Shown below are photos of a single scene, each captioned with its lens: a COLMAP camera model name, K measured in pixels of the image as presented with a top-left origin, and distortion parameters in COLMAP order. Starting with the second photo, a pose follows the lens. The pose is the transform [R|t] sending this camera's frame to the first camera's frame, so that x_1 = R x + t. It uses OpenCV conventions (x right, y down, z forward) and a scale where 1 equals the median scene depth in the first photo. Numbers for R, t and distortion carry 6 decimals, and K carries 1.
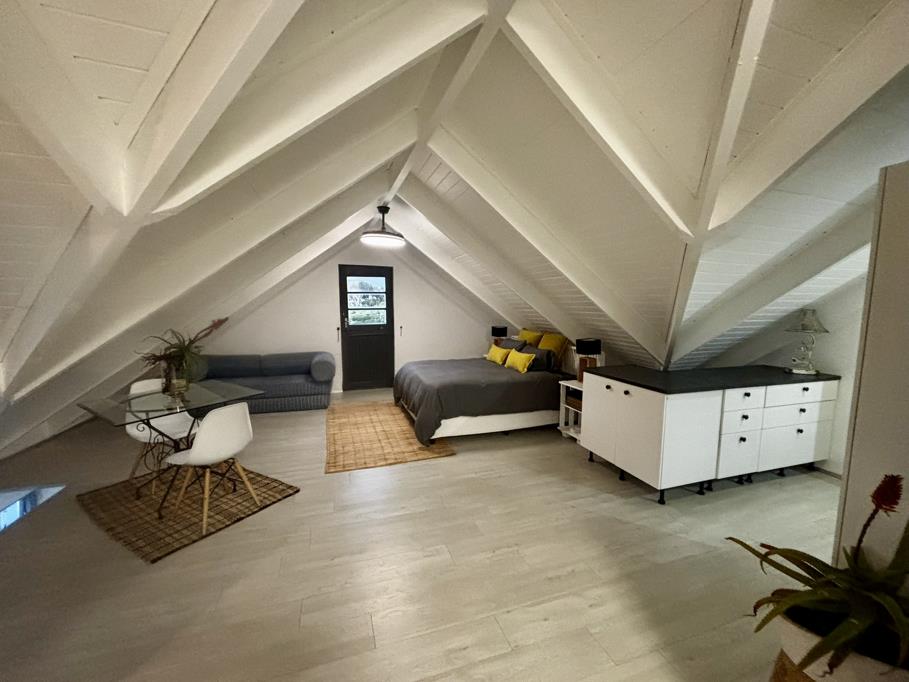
lens RADIAL K [[368.7, 0, 454.5], [0, 368.7, 341.0], [0, 0, 1]] dist [0.002360, -0.000028]
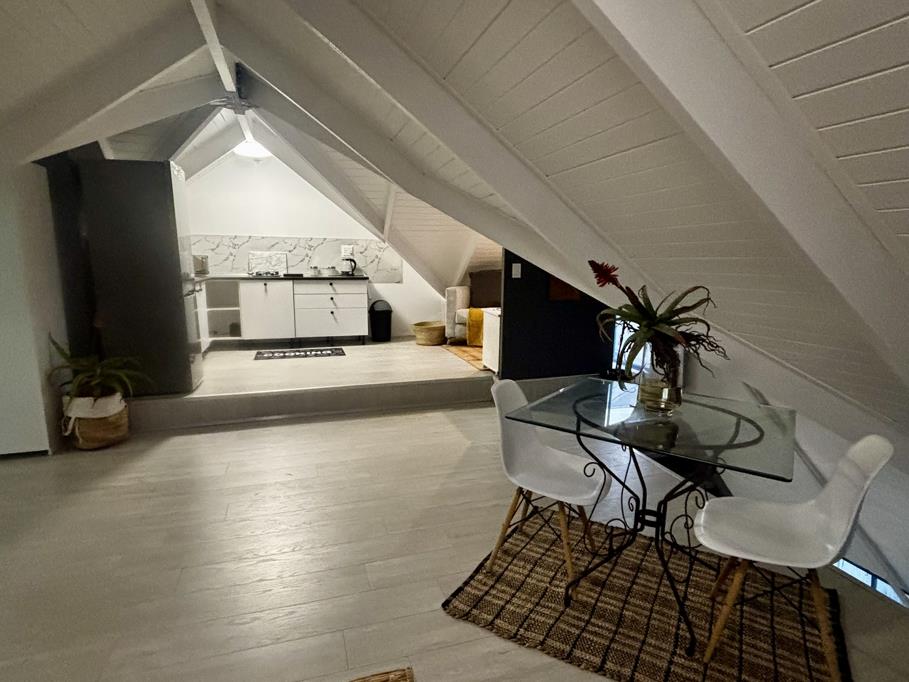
lens RADIAL K [[493.1, 0, 454.5], [0, 493.1, 341.0], [0, 0, 1]] dist [0.029466, -0.052966]
pose [[-0.999932, -0.010450, -0.005237, -0.290533], [-0.011478, 0.962594, 0.270703, -0.087872], [0.002212, 0.270745, -0.962649, 1.053127]]
